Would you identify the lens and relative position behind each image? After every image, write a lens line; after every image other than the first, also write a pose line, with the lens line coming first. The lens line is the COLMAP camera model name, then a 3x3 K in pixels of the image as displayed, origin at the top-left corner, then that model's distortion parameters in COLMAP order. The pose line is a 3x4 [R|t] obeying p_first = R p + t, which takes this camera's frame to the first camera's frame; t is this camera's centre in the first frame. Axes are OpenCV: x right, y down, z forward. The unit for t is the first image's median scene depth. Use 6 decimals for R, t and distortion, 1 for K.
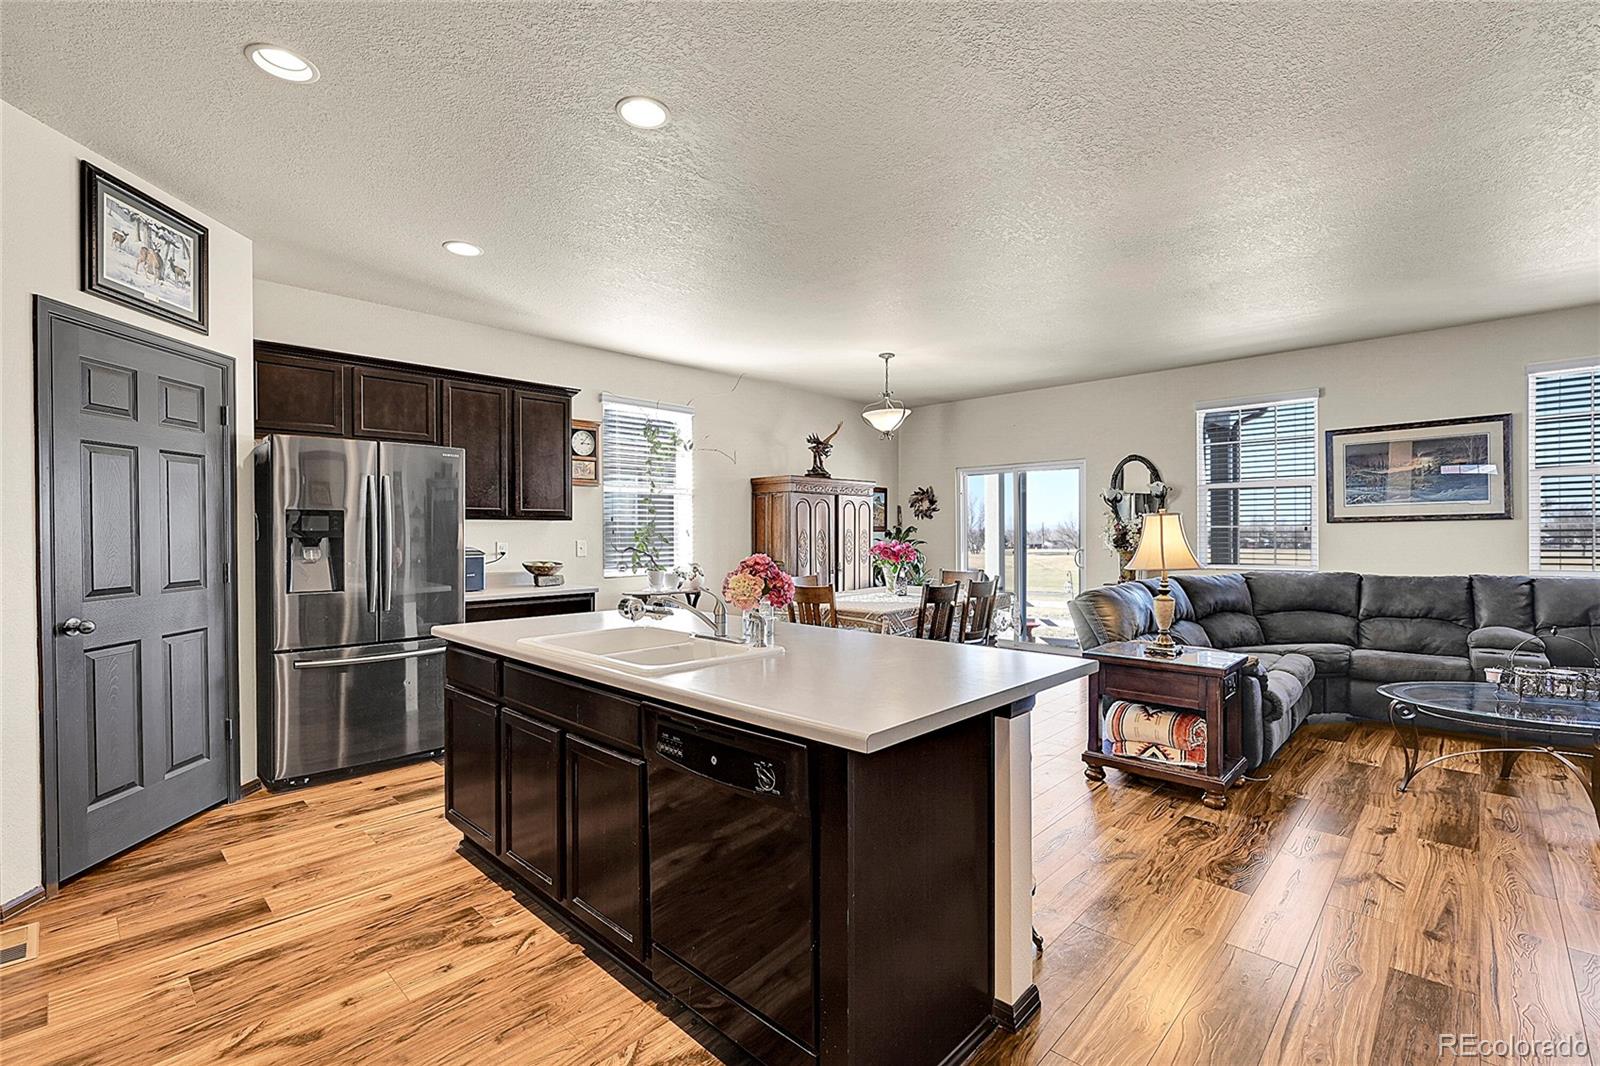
lens RADIAL K [[710.4, 0, 804.5], [0, 710.4, 536.4], [0, 0, 1]] dist [0.000782, -0.000150]
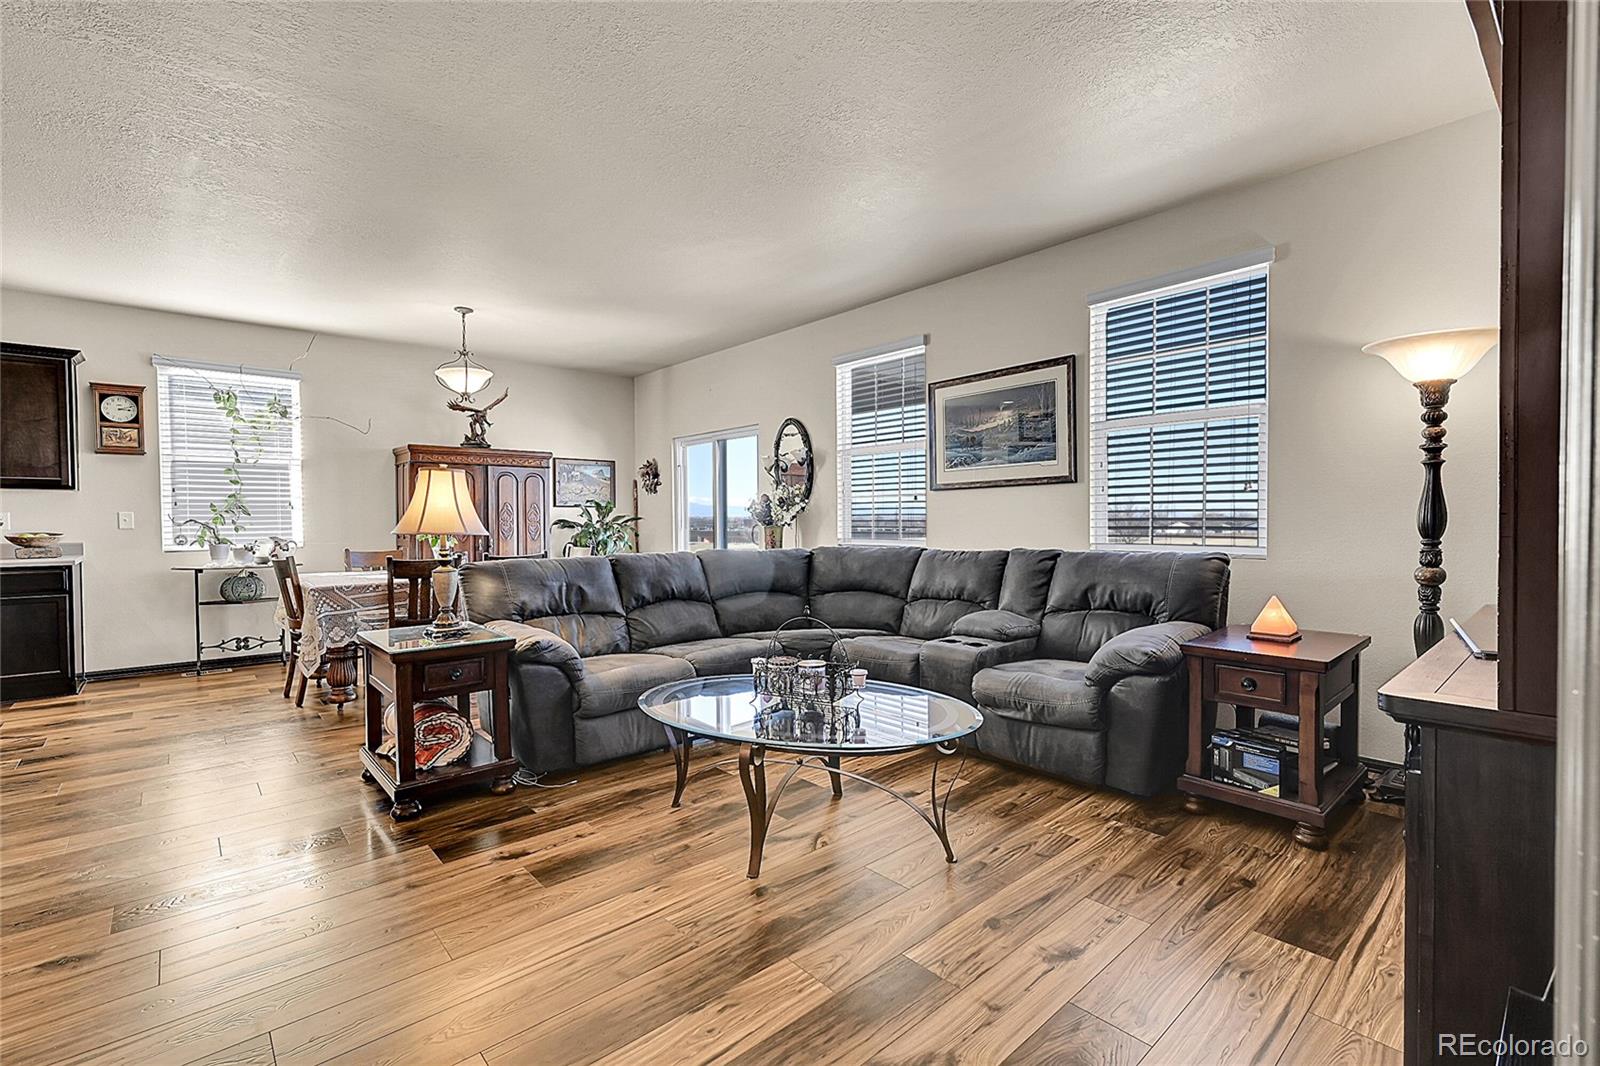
lens RADIAL K [[710.4, 0, 803.3], [0, 710.4, 535.6], [0, 0, 1]] dist [0.000782, -0.000150]
pose [[0.996429, 0.001154, -0.084427, 0.728304], [0.000324, 0.999847, 0.017488, 0.022696], [0.084434, -0.017453, 0.996276, 0.140083]]
